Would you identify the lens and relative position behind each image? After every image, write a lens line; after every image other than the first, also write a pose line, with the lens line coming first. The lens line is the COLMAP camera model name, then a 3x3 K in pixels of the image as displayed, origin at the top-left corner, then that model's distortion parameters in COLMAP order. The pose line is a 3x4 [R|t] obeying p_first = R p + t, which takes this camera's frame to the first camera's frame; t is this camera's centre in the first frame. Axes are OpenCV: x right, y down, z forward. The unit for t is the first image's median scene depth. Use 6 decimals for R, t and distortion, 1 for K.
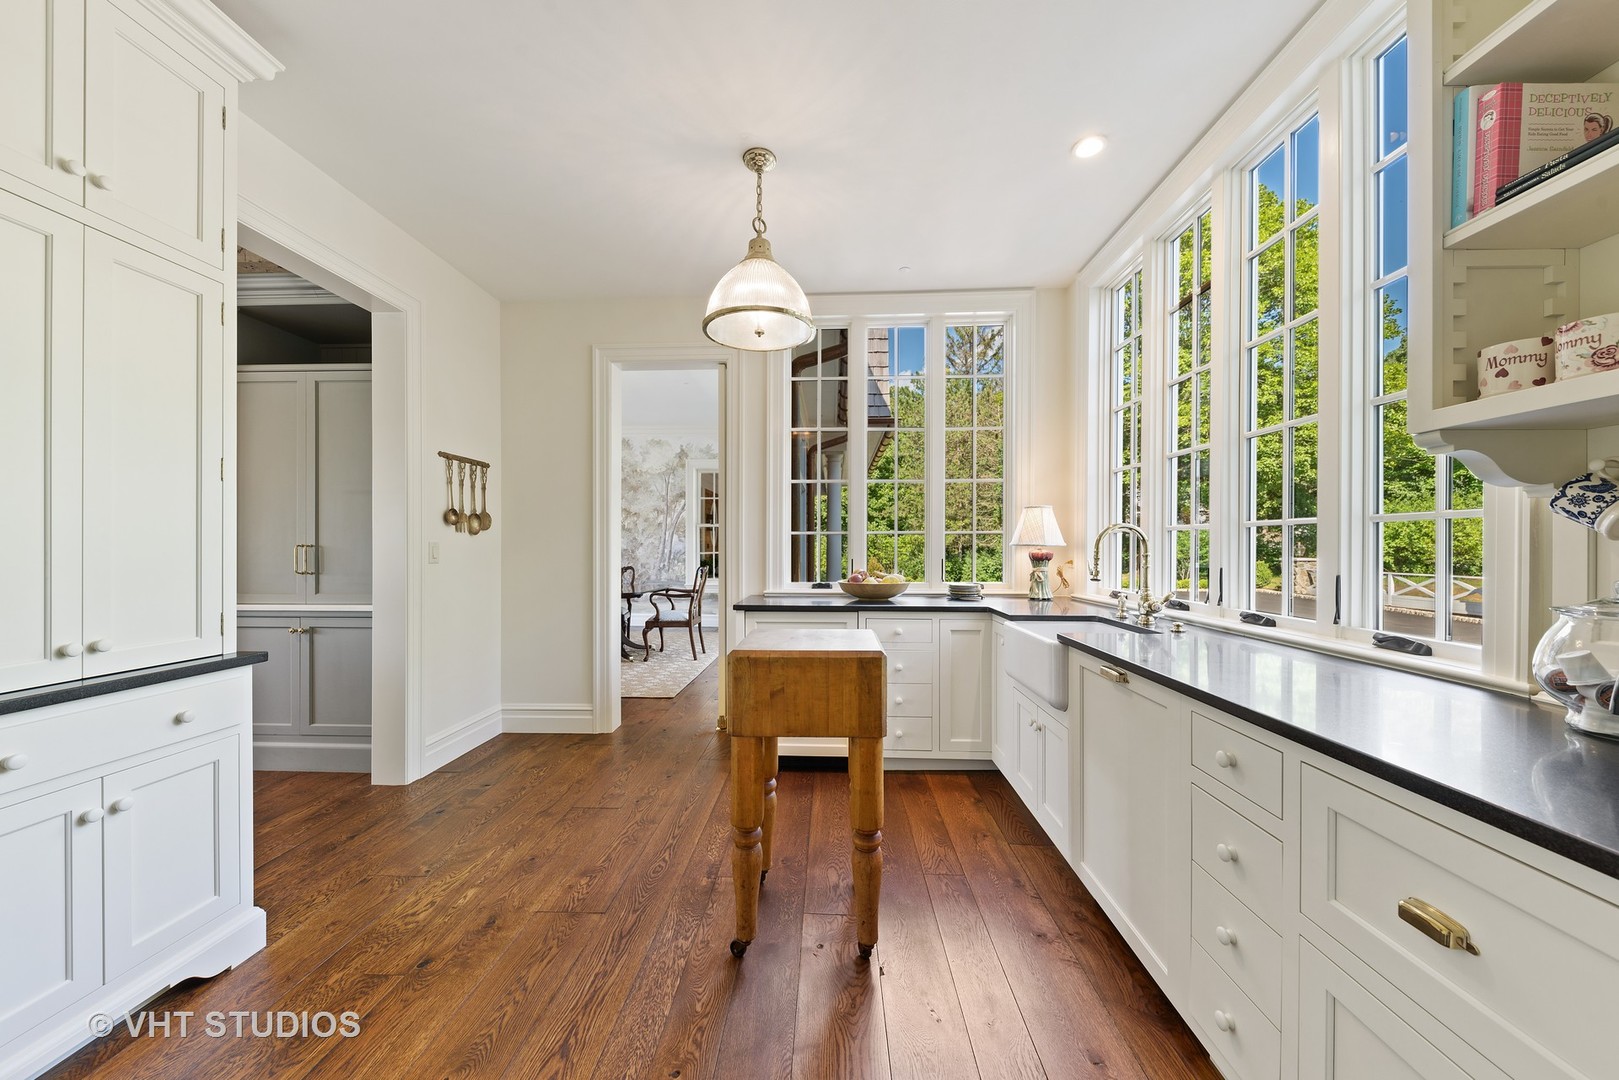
lens RADIAL K [[563.6, 0, 804.9], [0, 563.6, 546.0], [0, 0, 1]] dist [0.007741, -0.003311]
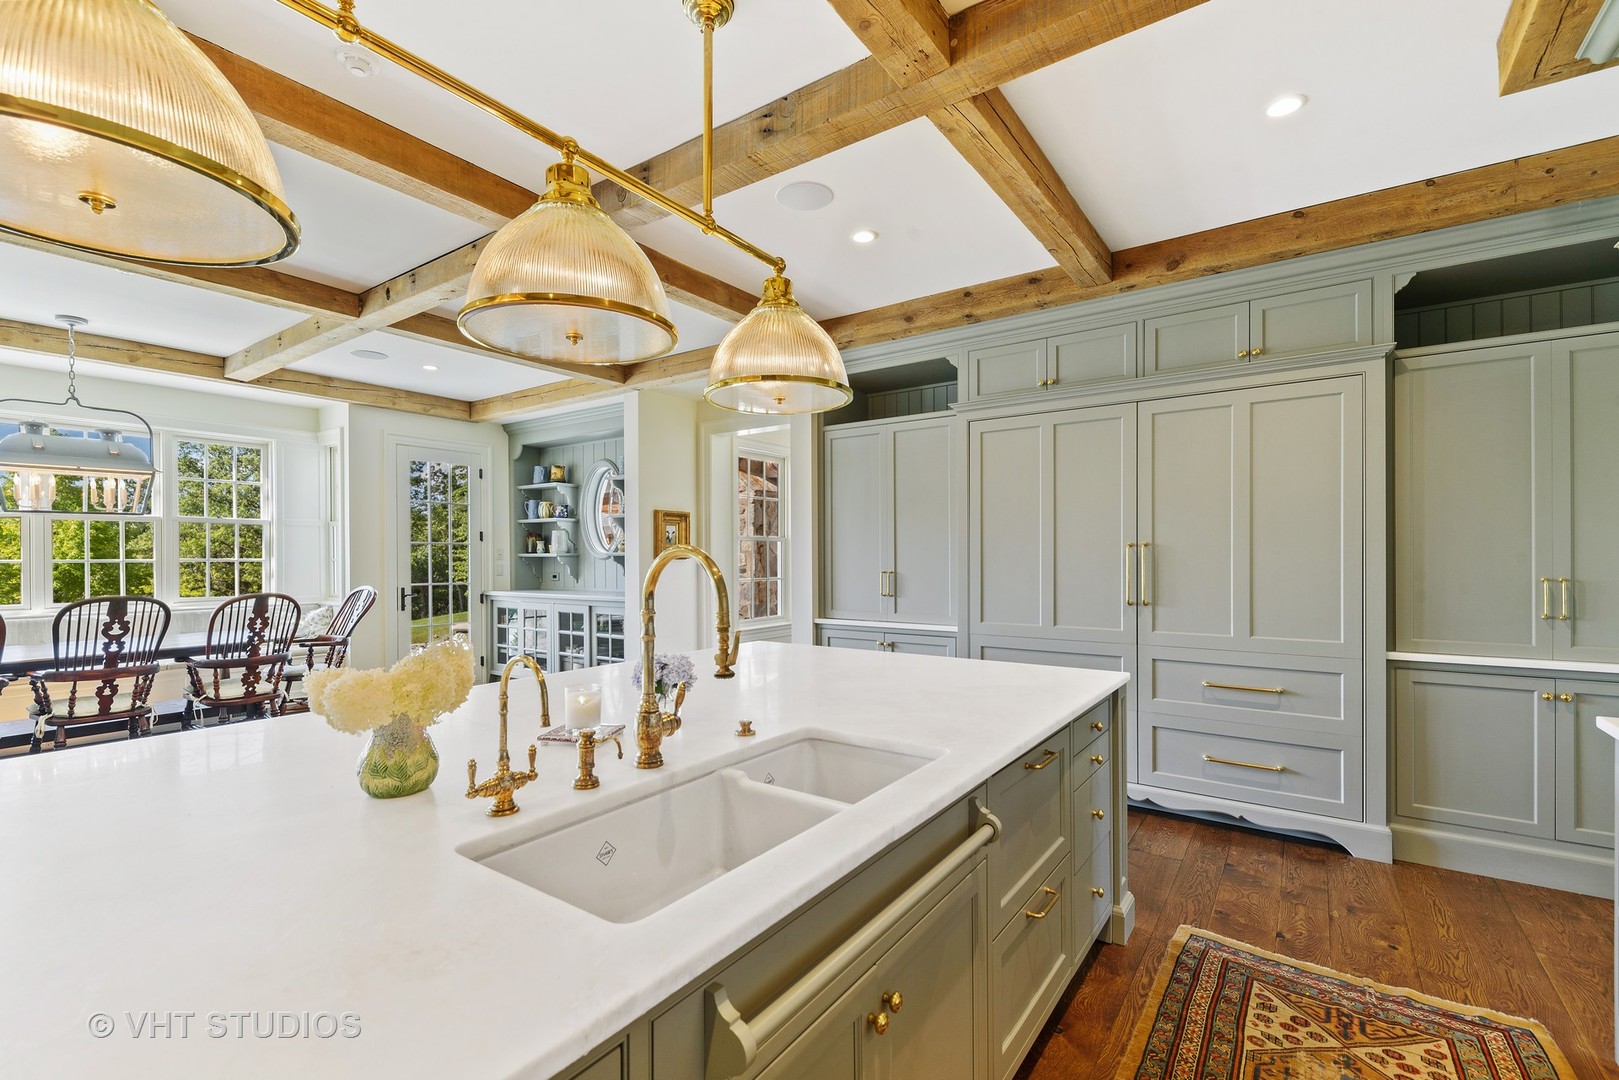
lens RADIAL K [[714.6, 0, 809.0], [0, 714.6, 560.7], [0, 0, 1]] dist [0.006993, -0.004354]
pose [[0.847130, -0.002145, -0.531381, -0.433767], [0.006722, 0.999955, 0.006680, -0.014658], [0.531343, -0.009231, 0.847107, -0.110069]]
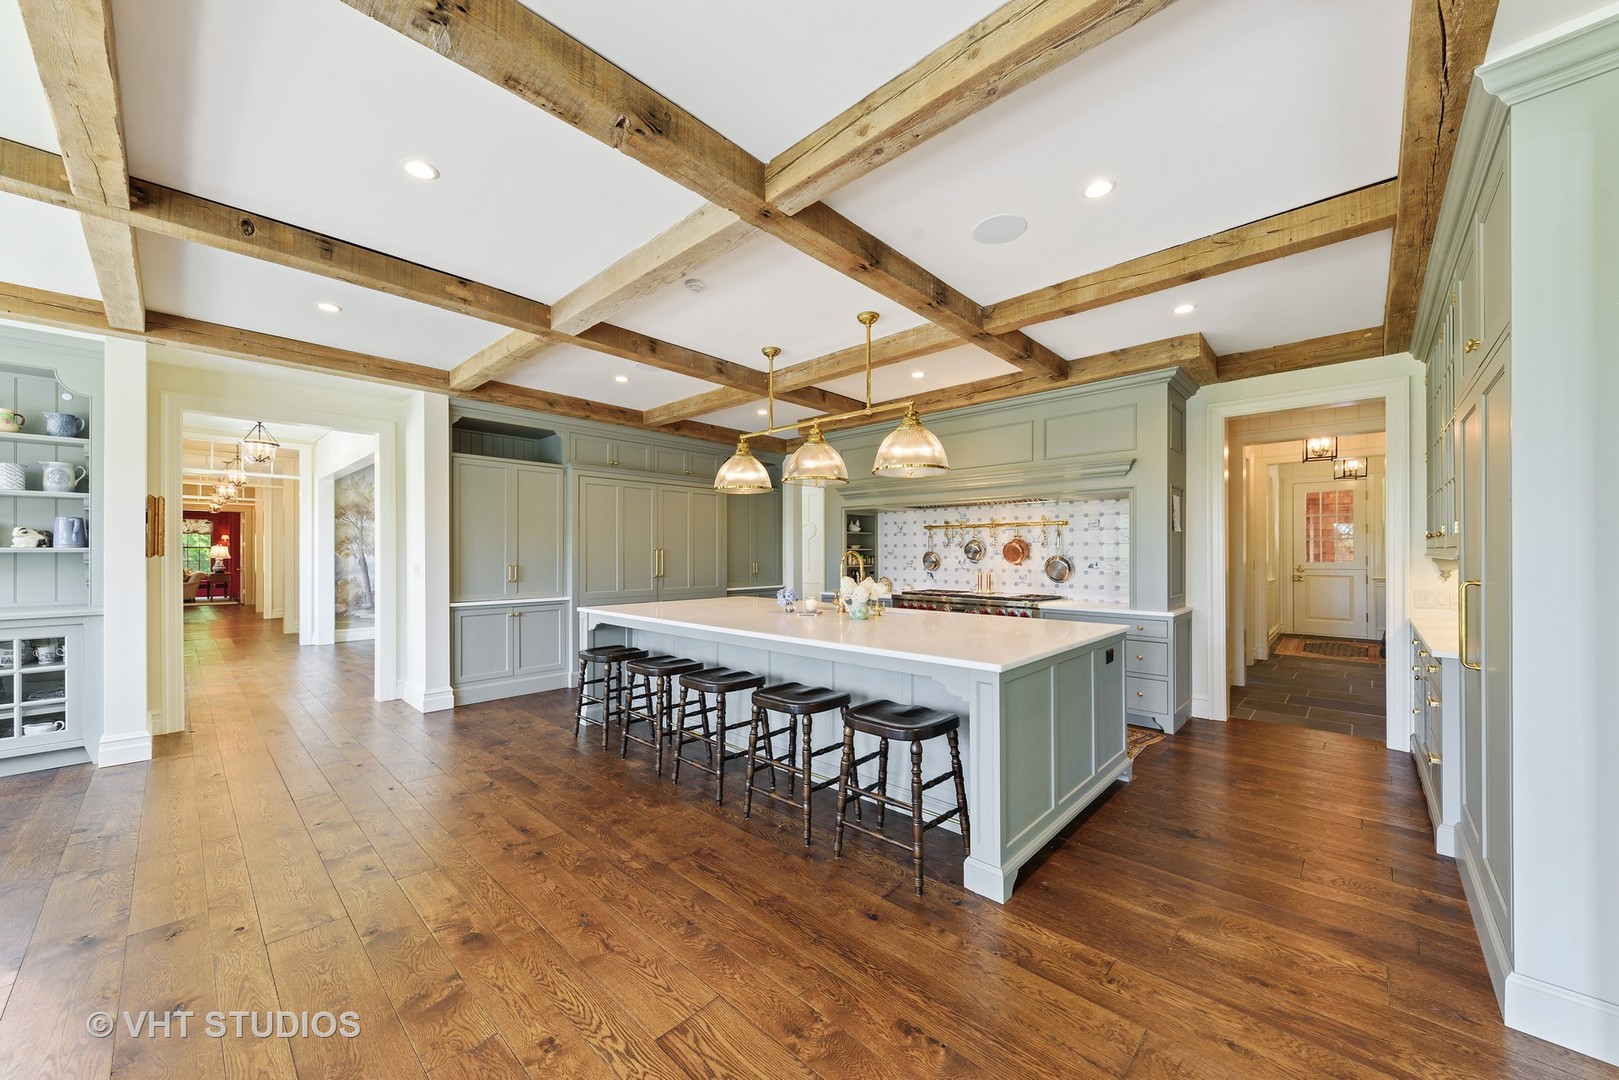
lens RADIAL K [[590.7, 0, 817.3], [0, 590.7, 558.9], [0, 0, 1]] dist [0.004081, -0.001086]
pose [[0.634668, -0.009652, 0.772725, -0.964404], [-0.000078, 0.999921, 0.012554, -0.017297], [-0.772785, -0.008028, 0.634617, -0.289943]]
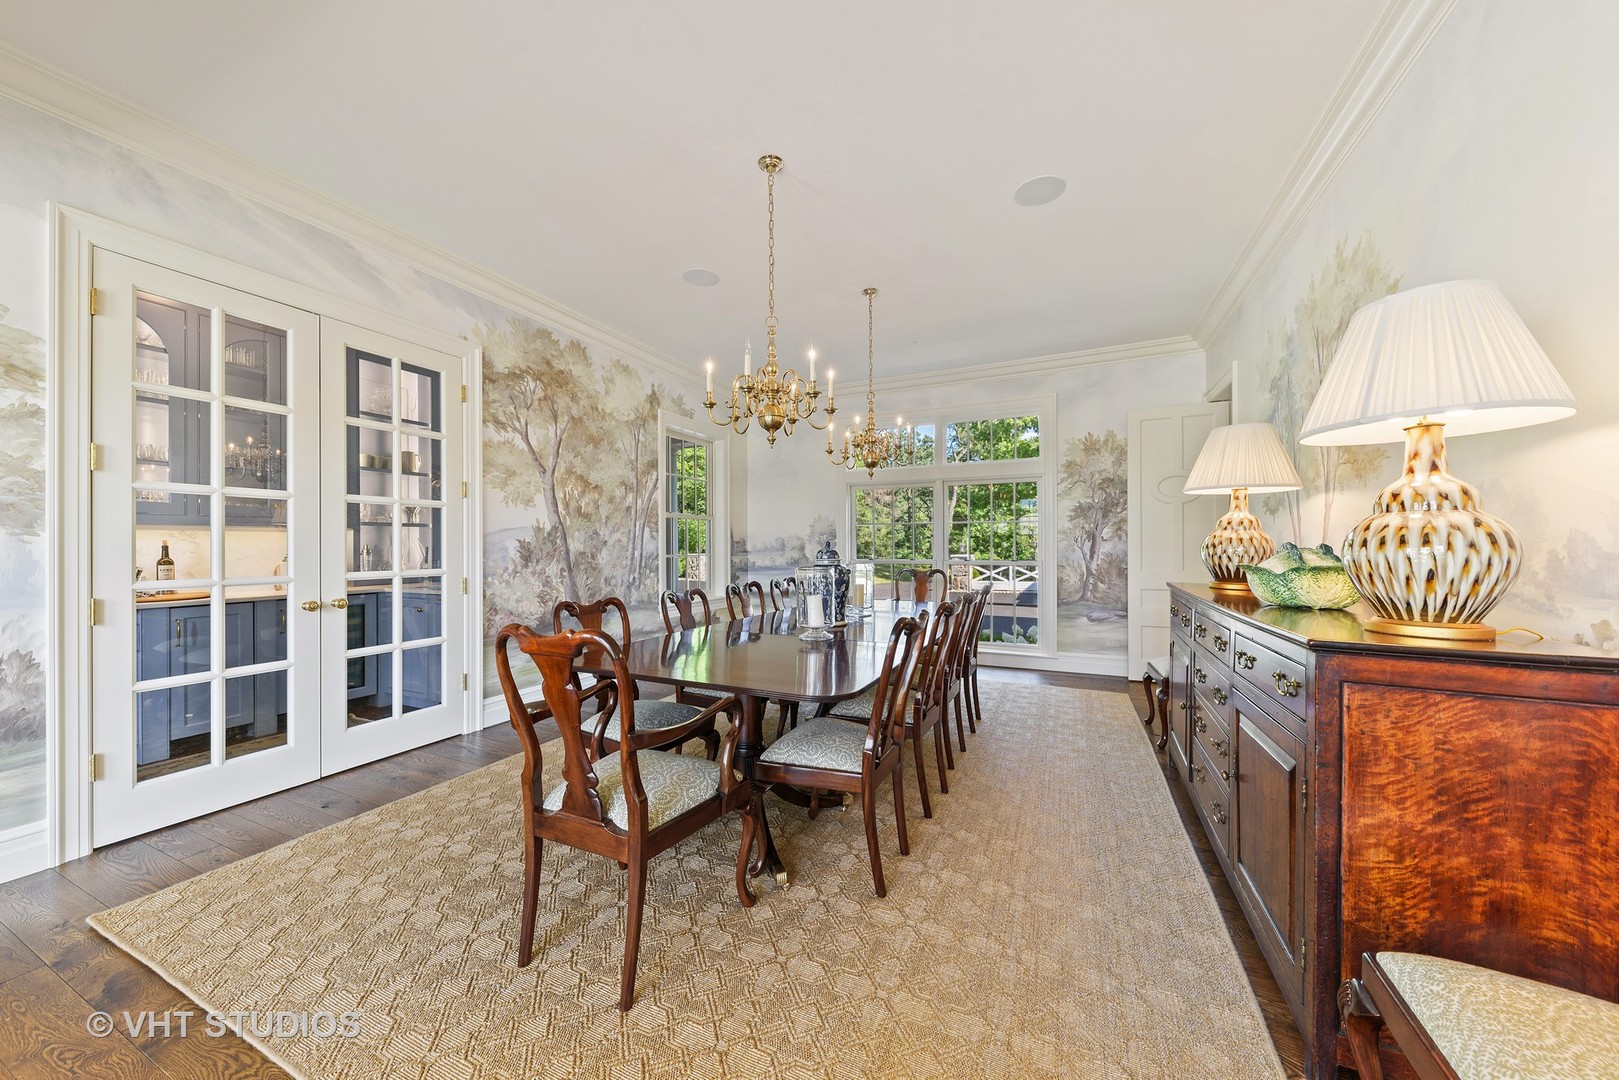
lens RADIAL K [[563.6, 0, 815.5], [0, 563.6, 547.9], [0, 0, 1]] dist [0.007741, -0.003311]
pose [[0.372178, -0.006192, 0.928141, -0.730023], [0.003122, 0.999980, 0.005420, -0.000590], [-0.928156, 0.000881, 0.372190, 0.600959]]
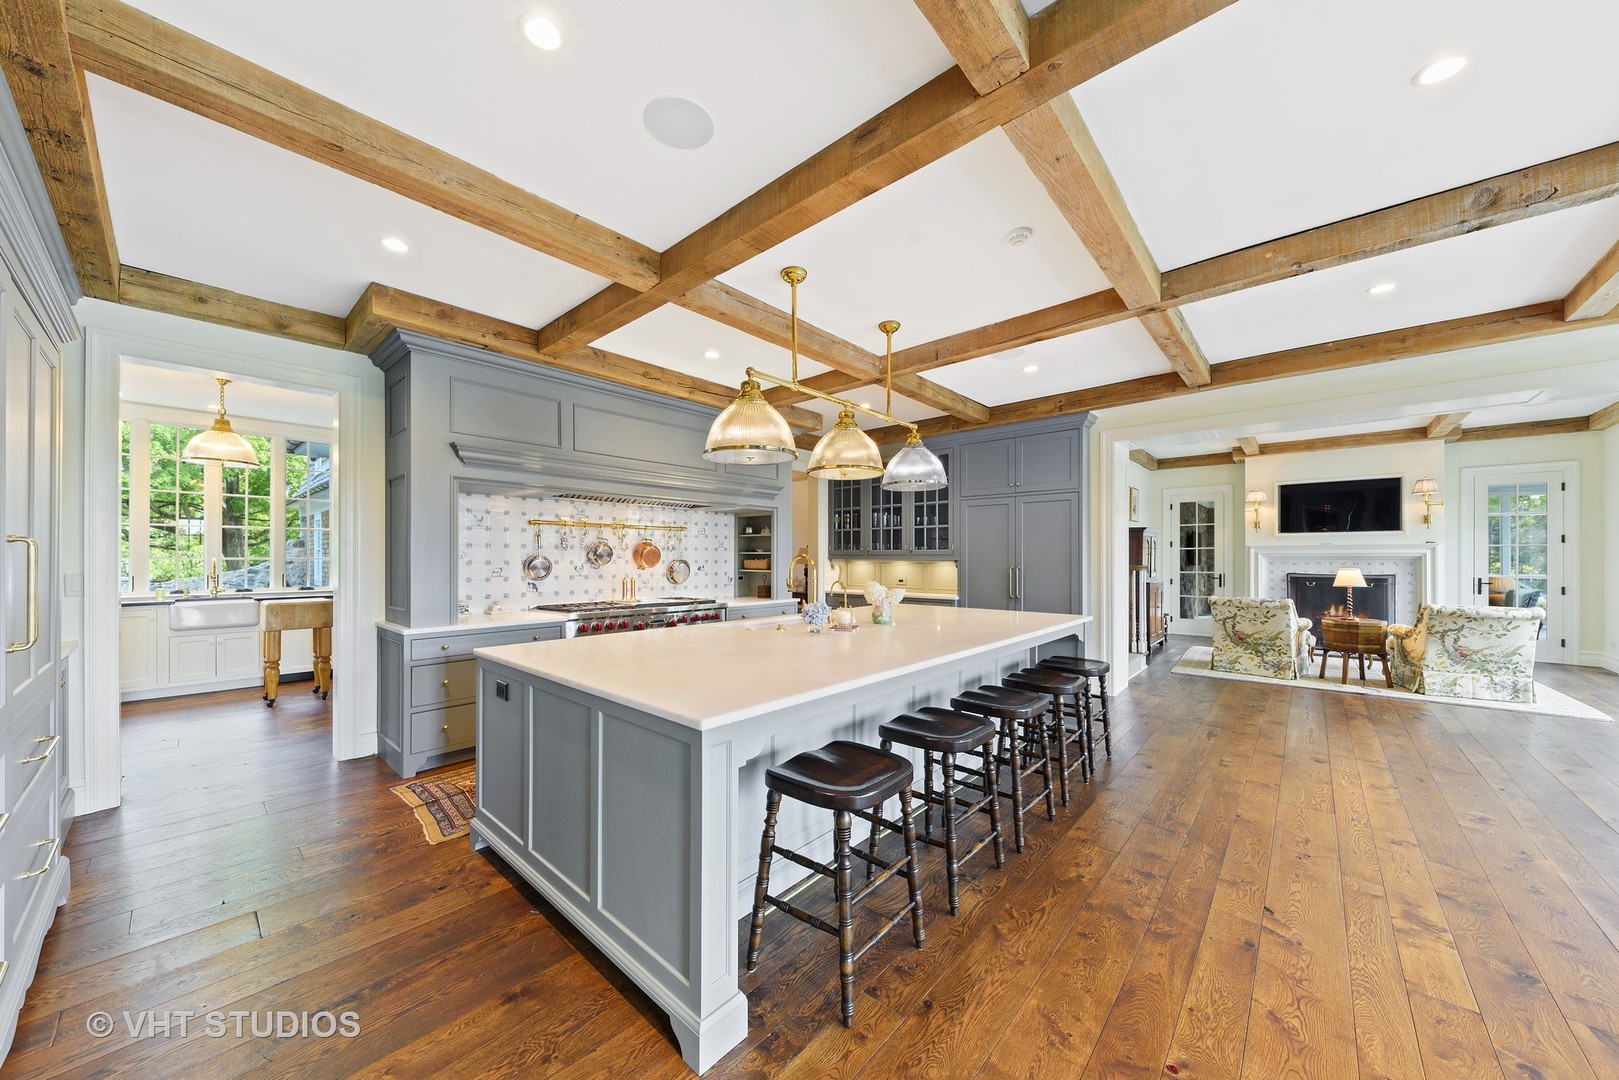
lens RADIAL K [[563.6, 0, 805.1], [0, 563.6, 552.2], [0, 0, 1]] dist [0.007741, -0.003311]
pose [[-0.781081, 0.004143, 0.624416, -0.815162], [-0.002854, 0.999944, -0.010205, -0.014904], [-0.624423, -0.009753, -0.781025, 0.346874]]
